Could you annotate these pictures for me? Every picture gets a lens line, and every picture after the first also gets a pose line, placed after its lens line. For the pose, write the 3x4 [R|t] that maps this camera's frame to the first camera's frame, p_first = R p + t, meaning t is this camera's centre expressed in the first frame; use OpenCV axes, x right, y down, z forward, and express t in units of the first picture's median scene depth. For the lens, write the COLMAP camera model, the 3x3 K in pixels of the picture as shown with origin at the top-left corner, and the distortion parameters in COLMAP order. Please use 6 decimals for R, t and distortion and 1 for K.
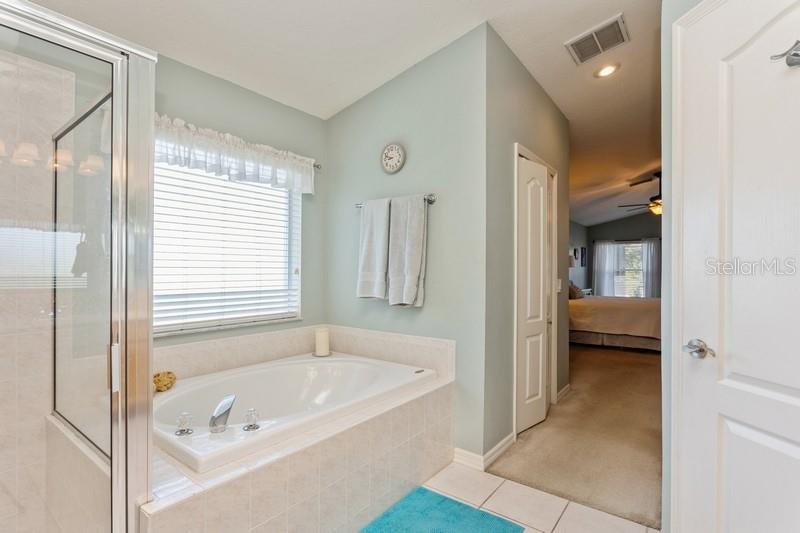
lens RADIAL K [[387.9, 0, 398.3], [0, 387.9, 269.6], [0, 0, 1]] dist [-0.002335, 0.000168]
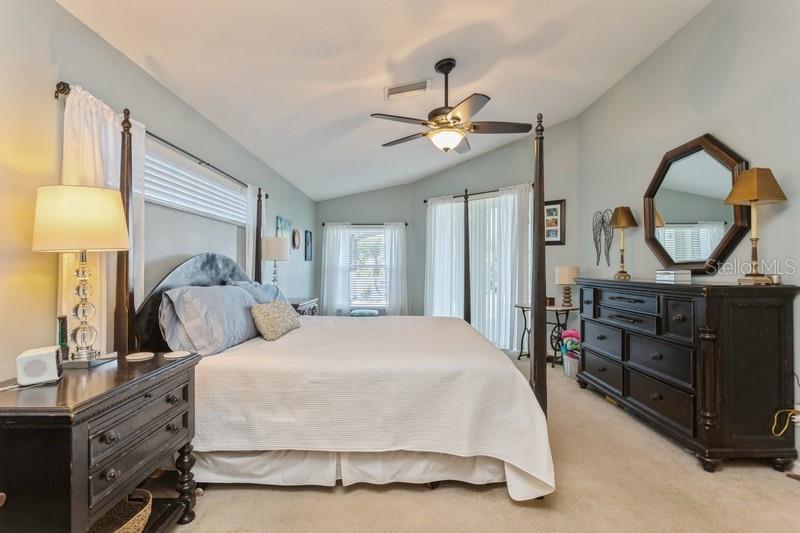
lens RADIAL K [[387.9, 0, 398.3], [0, 387.9, 269.6], [0, 0, 1]] dist [-0.002335, 0.000168]
pose [[0.795483, 0.000322, 0.605976, 0.237051], [-0.006566, 0.999946, 0.008089, 0.001366], [-0.605941, -0.010414, 0.795441, 0.456995]]
